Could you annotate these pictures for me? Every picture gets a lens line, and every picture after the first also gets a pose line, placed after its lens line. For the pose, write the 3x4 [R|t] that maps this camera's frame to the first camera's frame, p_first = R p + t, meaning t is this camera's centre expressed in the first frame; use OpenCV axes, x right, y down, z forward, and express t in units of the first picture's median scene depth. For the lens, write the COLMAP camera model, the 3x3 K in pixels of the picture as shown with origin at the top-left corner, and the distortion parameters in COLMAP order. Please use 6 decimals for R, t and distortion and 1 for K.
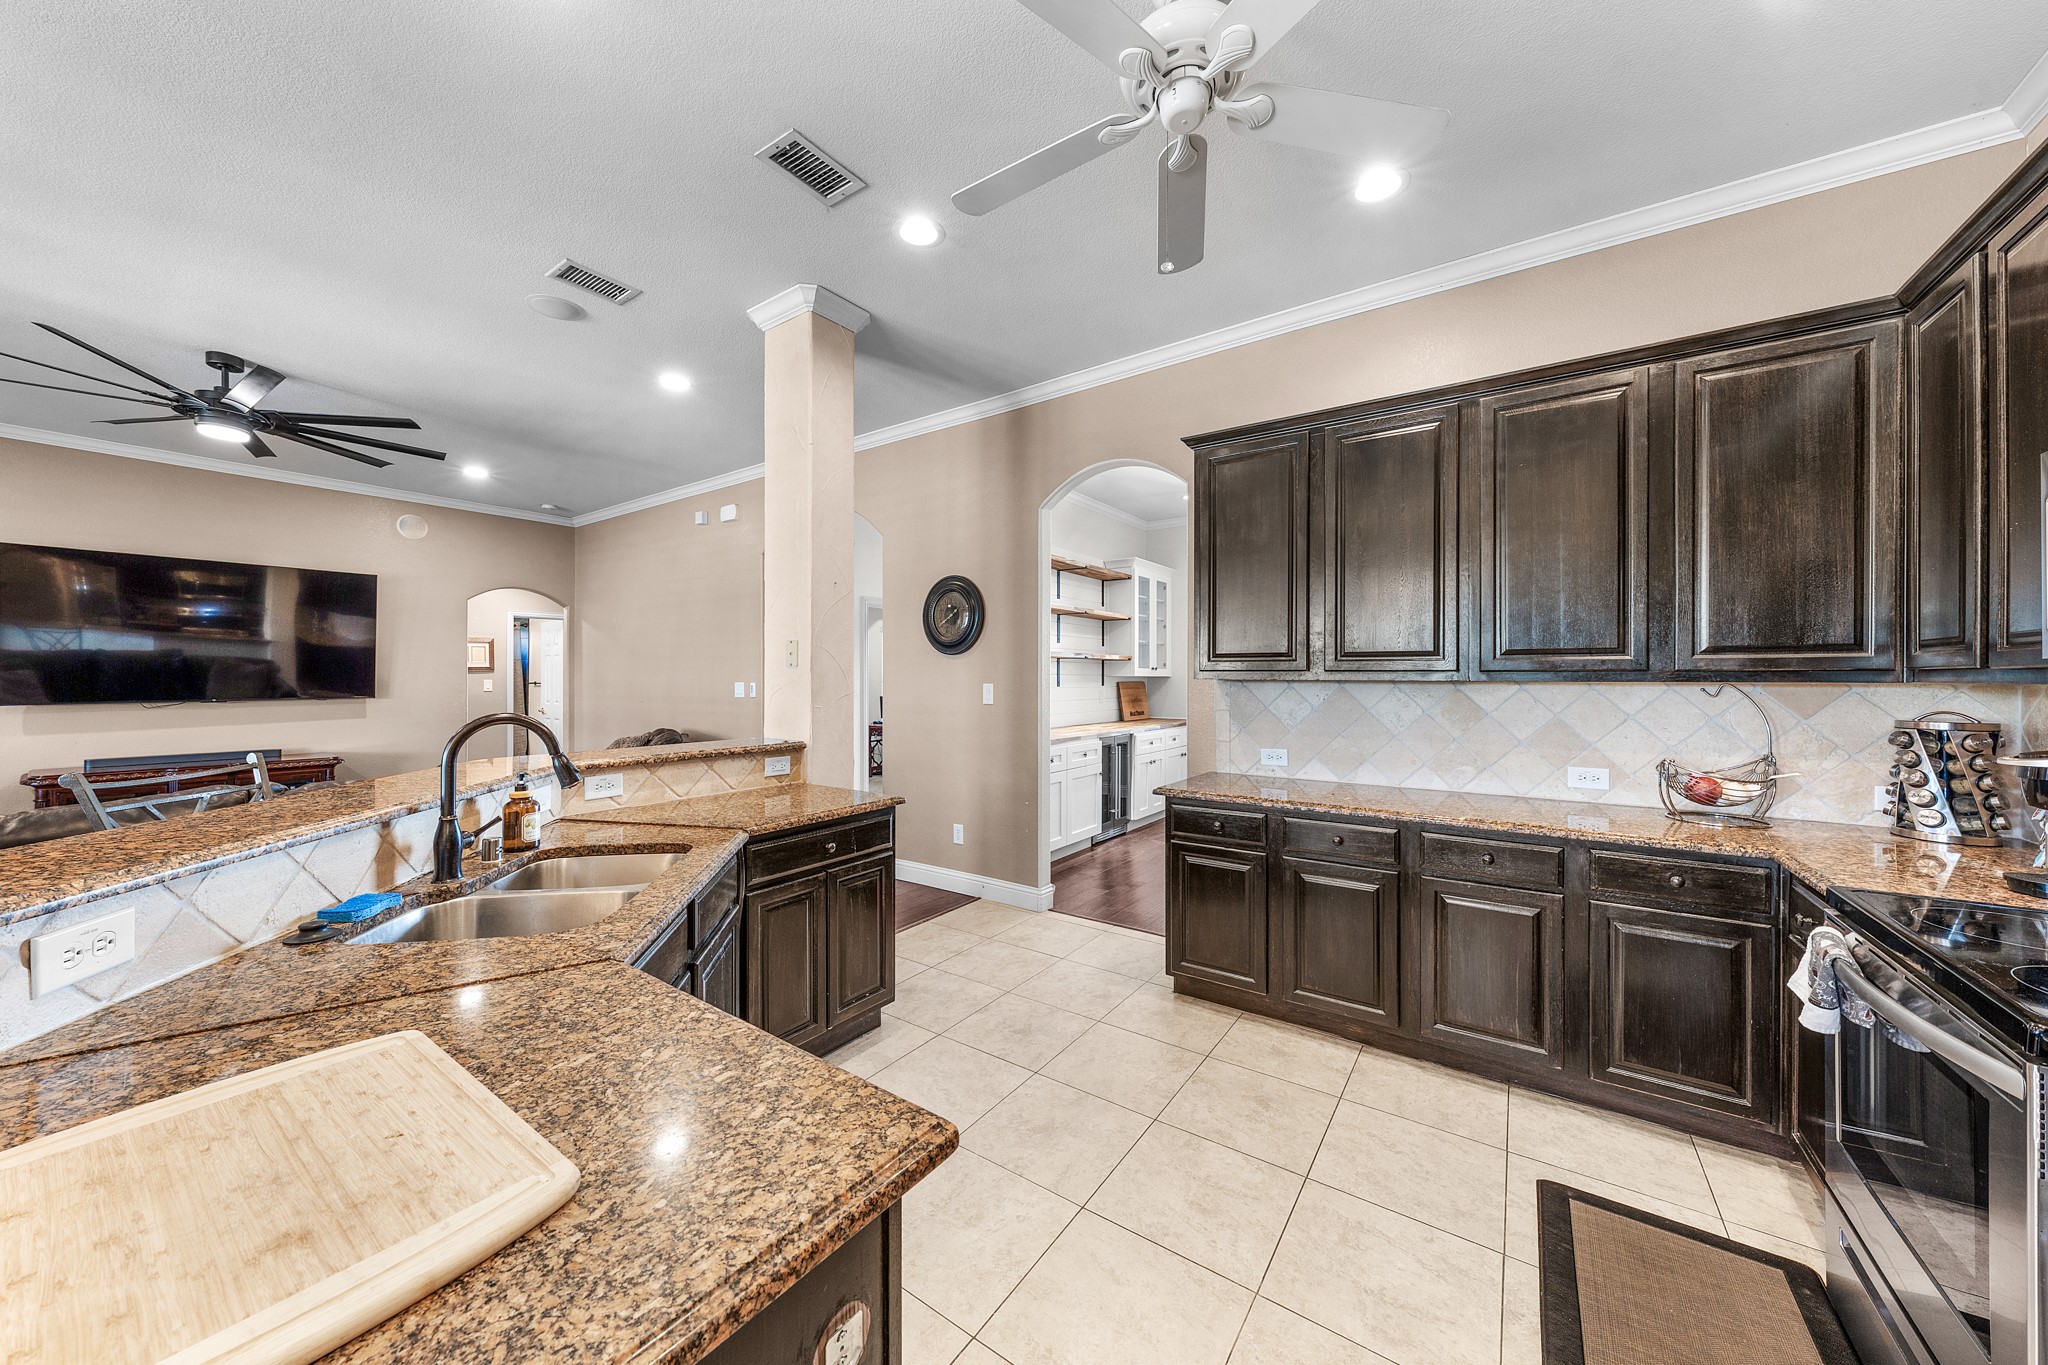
lens RADIAL K [[709.3, 0, 1016.9], [0, 709.3, 672.9], [0, 0, 1]] dist [-0.000556, 0.000121]
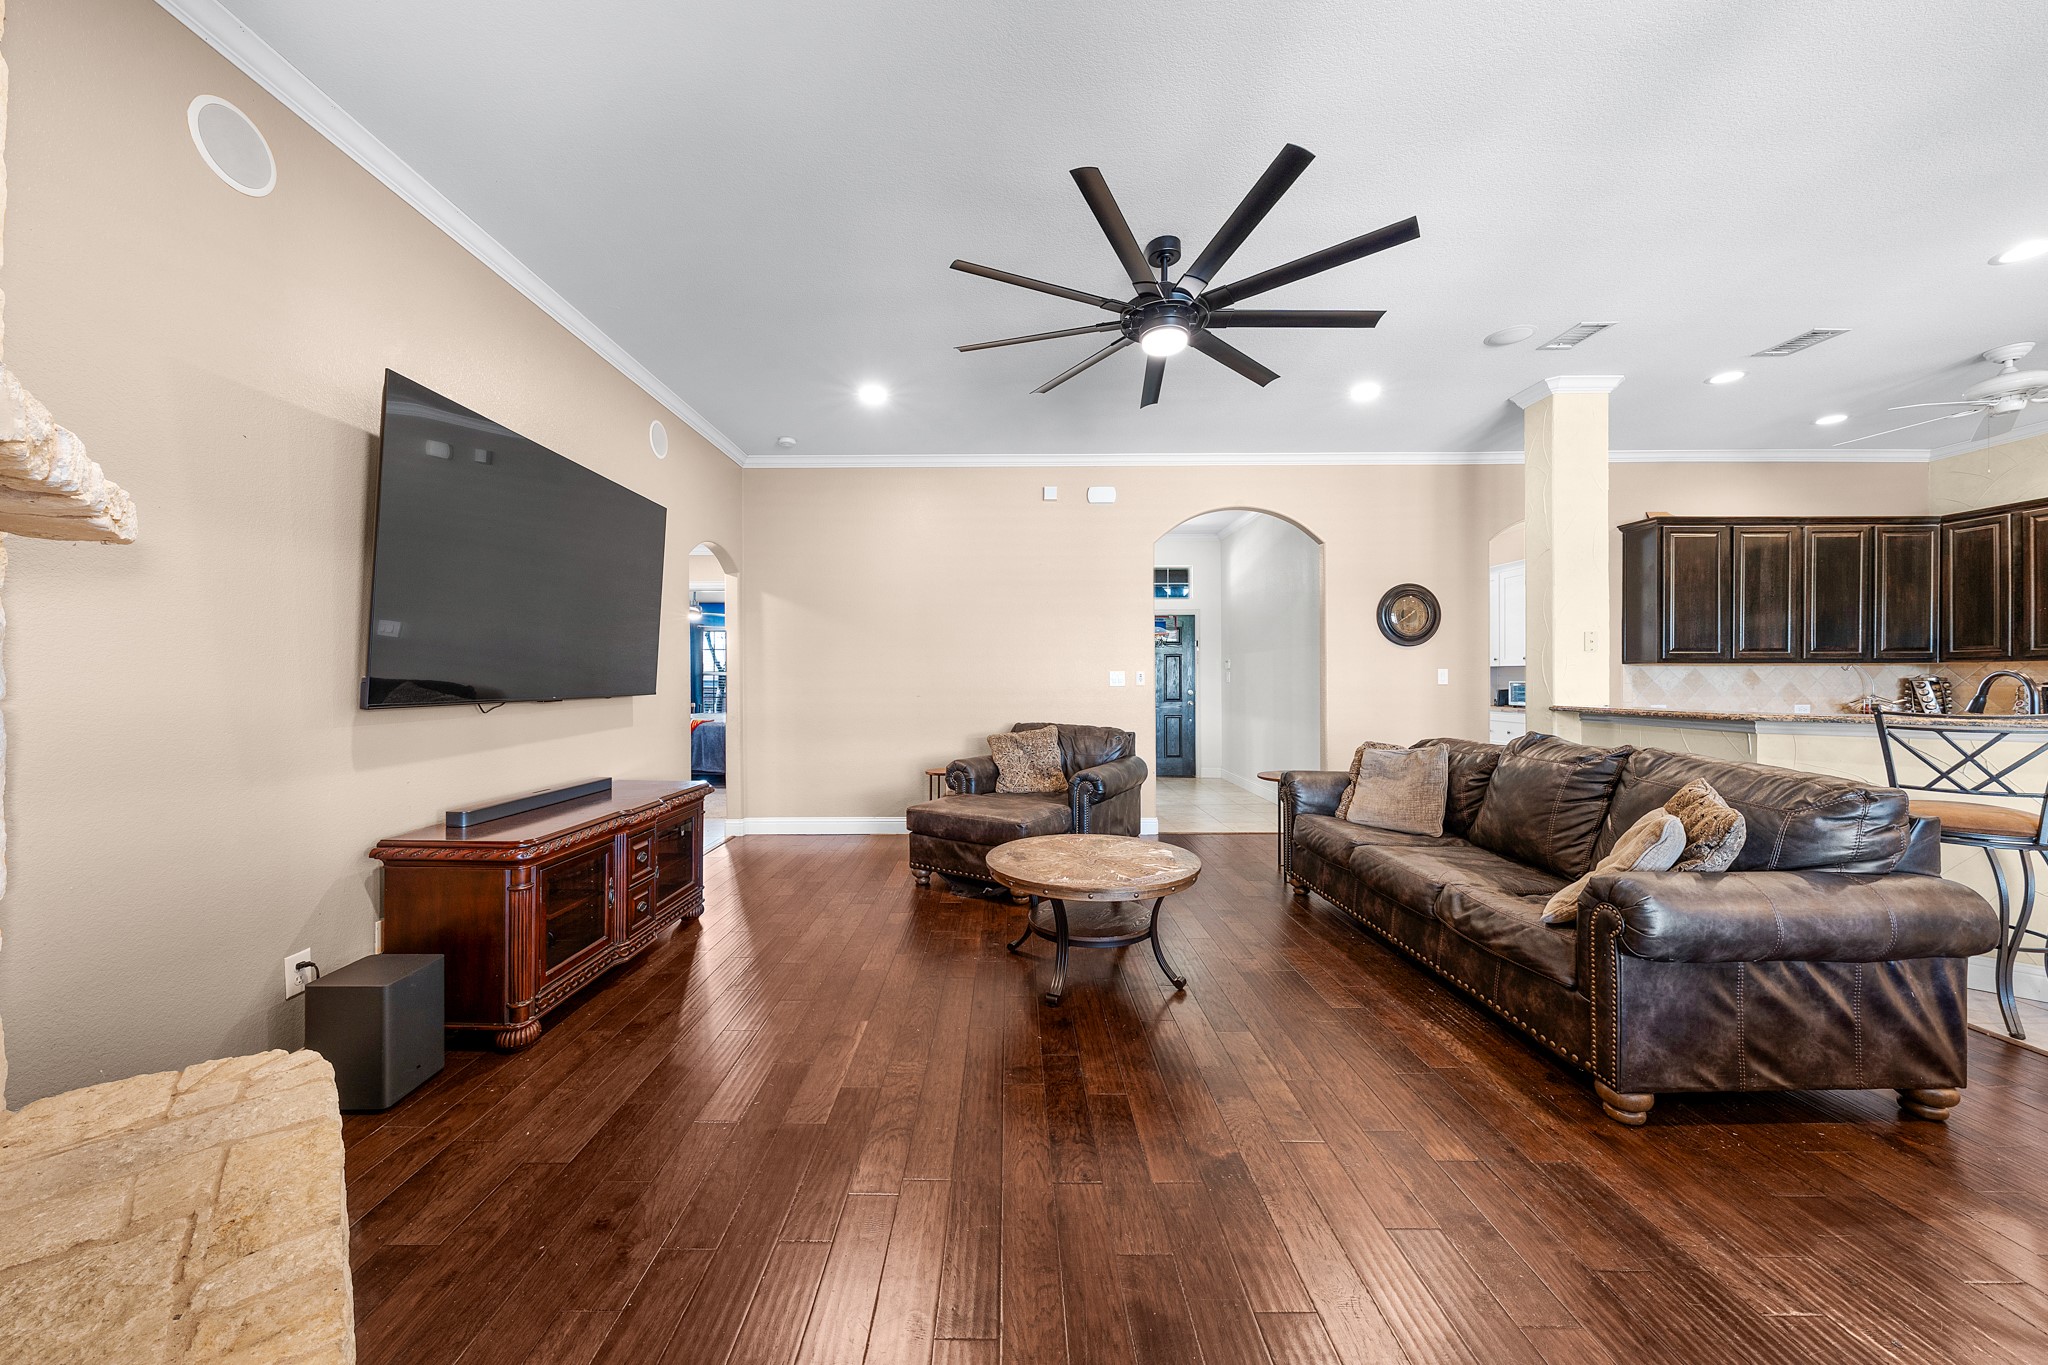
lens RADIAL K [[709.6, 0, 1019.9], [0, 709.6, 683.7], [0, 0, 1]] dist [0.001038, 0.000201]
pose [[0.812368, -0.008365, 0.583086, -1.454161], [0.002118, 0.999933, 0.011395, 0.025503], [-0.583142, -0.008022, 0.812331, 0.384445]]
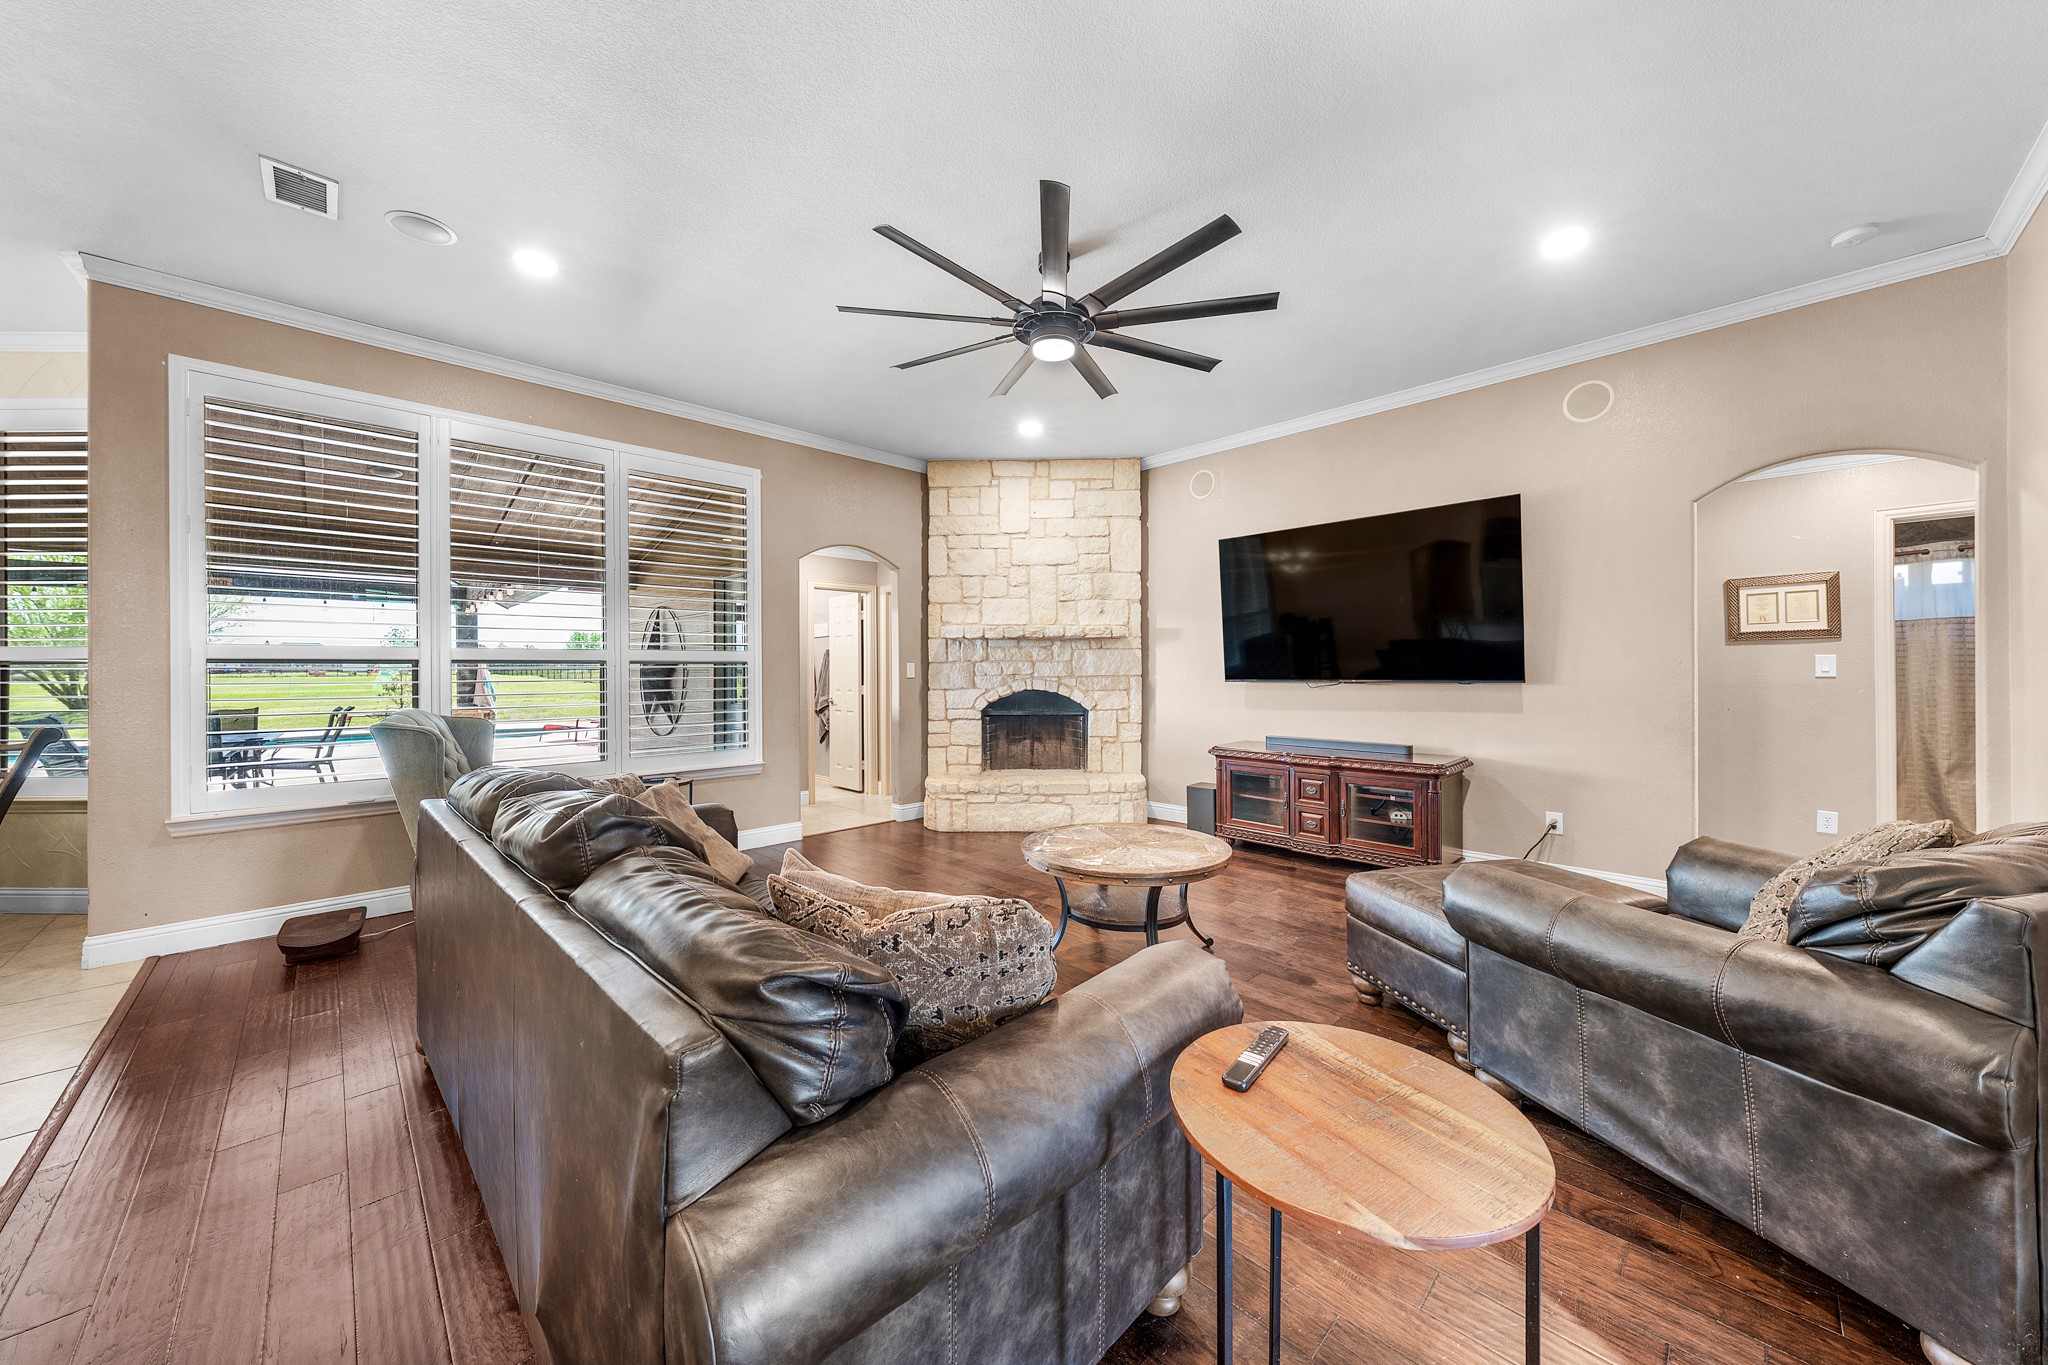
lens RADIAL K [[709.3, 0, 1016.9], [0, 709.3, 672.9], [0, 0, 1]] dist [-0.000556, 0.000121]
pose [[-0.172572, 0.001416, -0.984996, -0.255076], [0.010129, 0.999949, -0.000337, 0.030302], [0.984945, -0.010035, -0.172577, 0.918691]]
